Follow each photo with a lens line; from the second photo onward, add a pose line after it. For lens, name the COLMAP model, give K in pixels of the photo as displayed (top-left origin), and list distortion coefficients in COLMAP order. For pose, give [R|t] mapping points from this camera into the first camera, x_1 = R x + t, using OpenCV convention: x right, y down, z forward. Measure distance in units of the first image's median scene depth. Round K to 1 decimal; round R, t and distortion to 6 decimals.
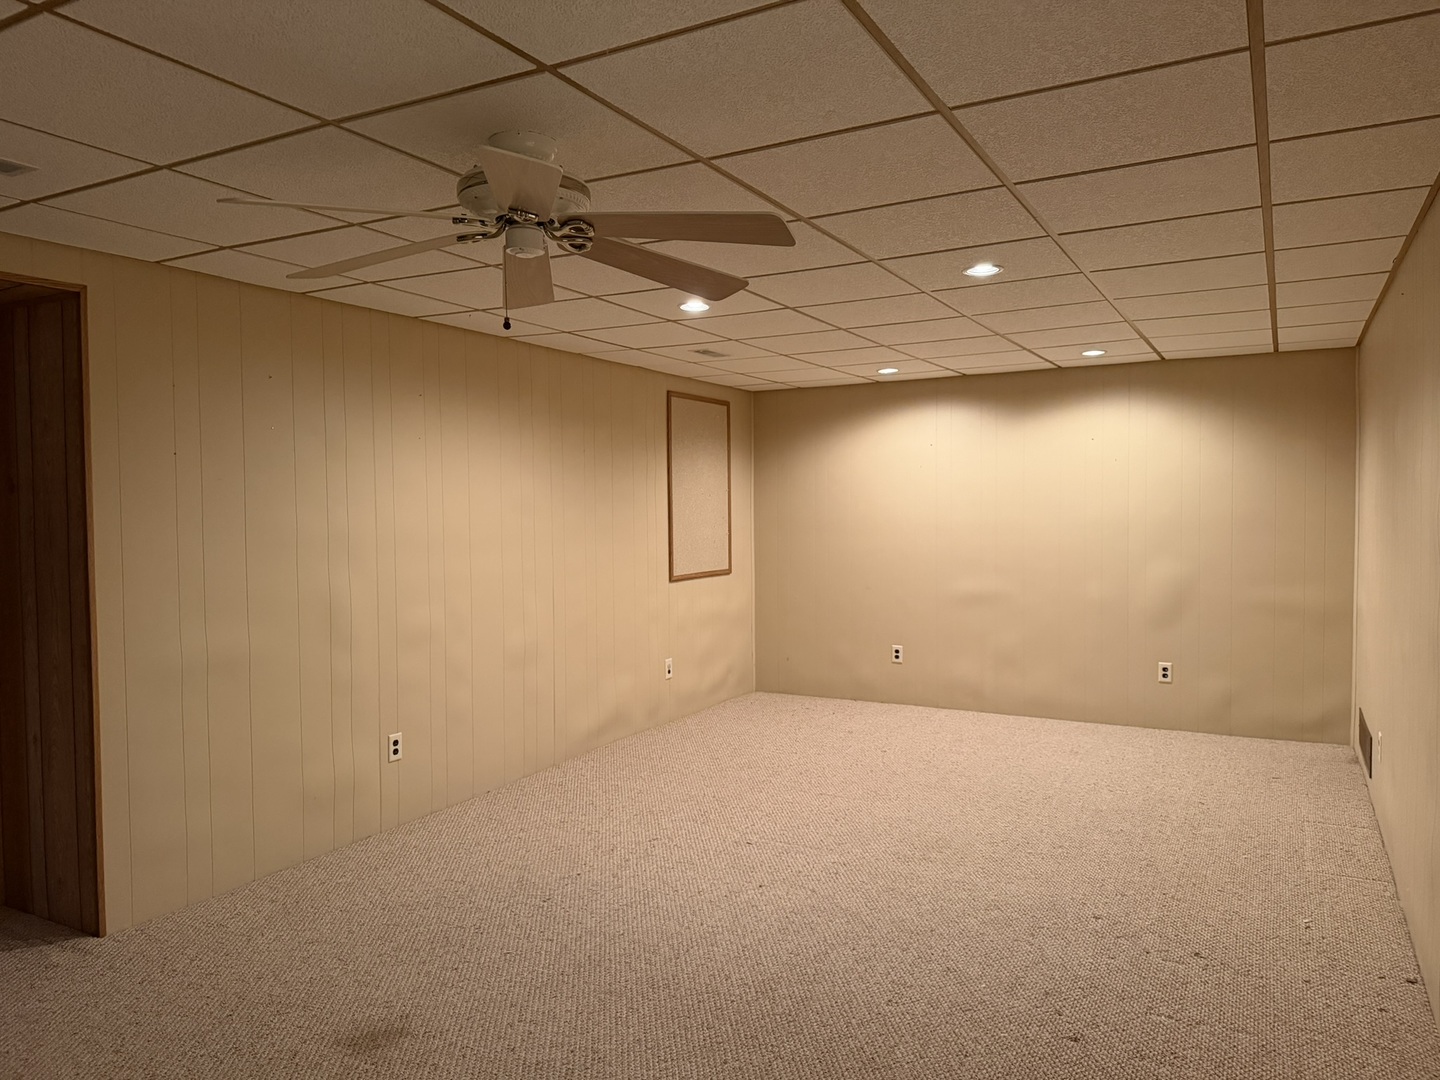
lens RADIAL K [[1005.6, 0, 726.8], [0, 1005.6, 511.2], [0, 0, 1]] dist [0.072060, -0.086718]
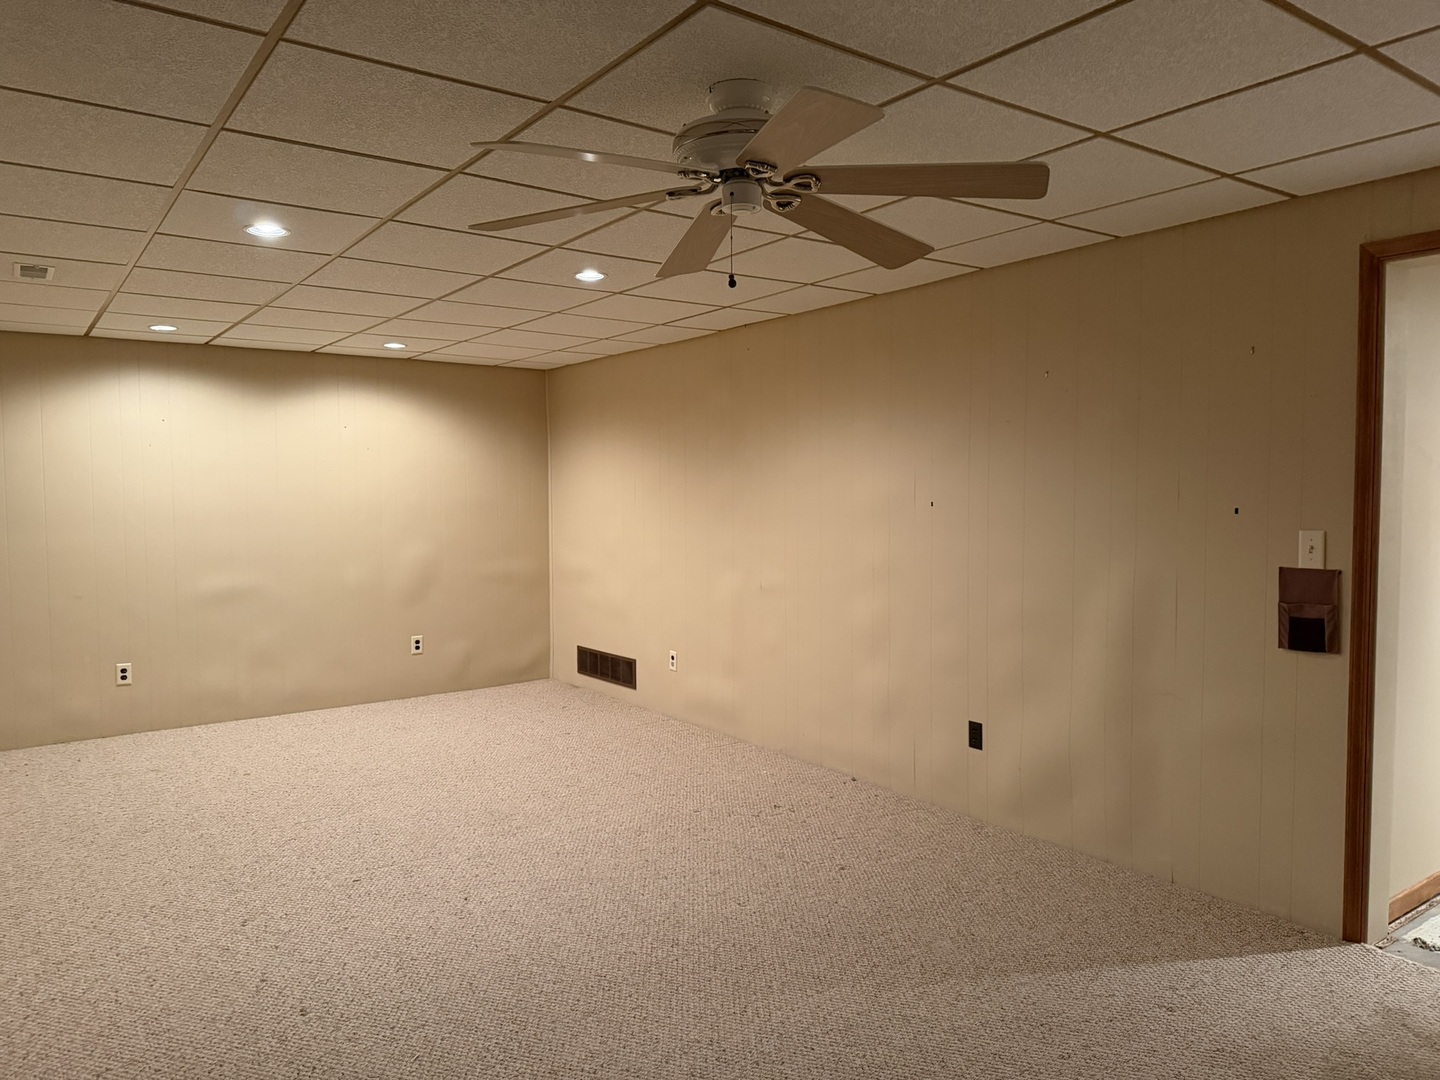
lens RADIAL K [[1005.6, 0, 719.6], [0, 1005.6, 541.6], [0, 0, 1]] dist [0.072060, -0.086718]
pose [[0.434621, -0.041149, 0.899673, -0.428781], [0.008370, 0.999097, 0.041653, 0.004296], [-0.900574, -0.010573, 0.434573, 0.243492]]
